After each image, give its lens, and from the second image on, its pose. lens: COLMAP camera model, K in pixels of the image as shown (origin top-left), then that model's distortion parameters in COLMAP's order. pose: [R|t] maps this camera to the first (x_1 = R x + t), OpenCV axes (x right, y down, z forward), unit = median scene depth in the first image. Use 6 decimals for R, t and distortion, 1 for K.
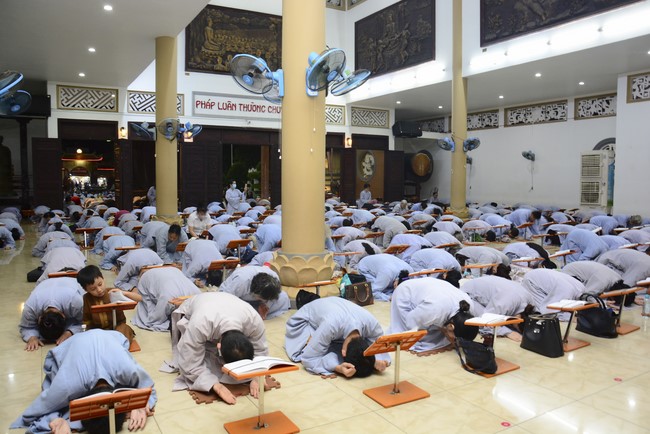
lens RADIAL K [[515.2, 0, 326.1], [0, 515.2, 213.9], [0, 0, 1]] dist [-0.144773, 0.097133]
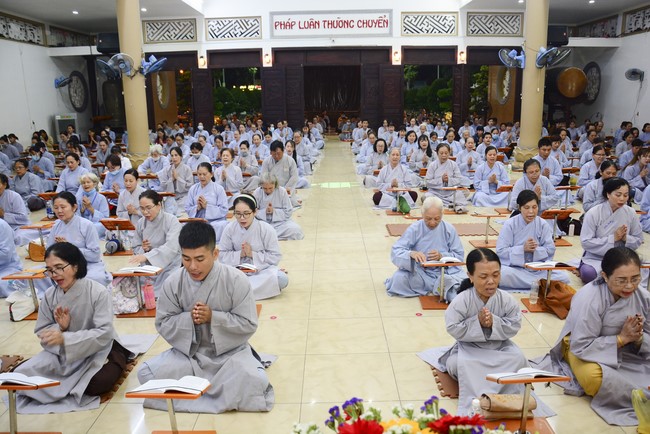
lens RADIAL K [[515.2, 0, 326.2], [0, 515.2, 218.9], [0, 0, 1]] dist [-0.144773, 0.097133]
pose [[0.863632, 0.091913, -0.495673, 0.314924], [-0.010343, 0.986262, 0.164864, -0.018119], [0.504016, -0.137255, 0.852718, 0.199427]]
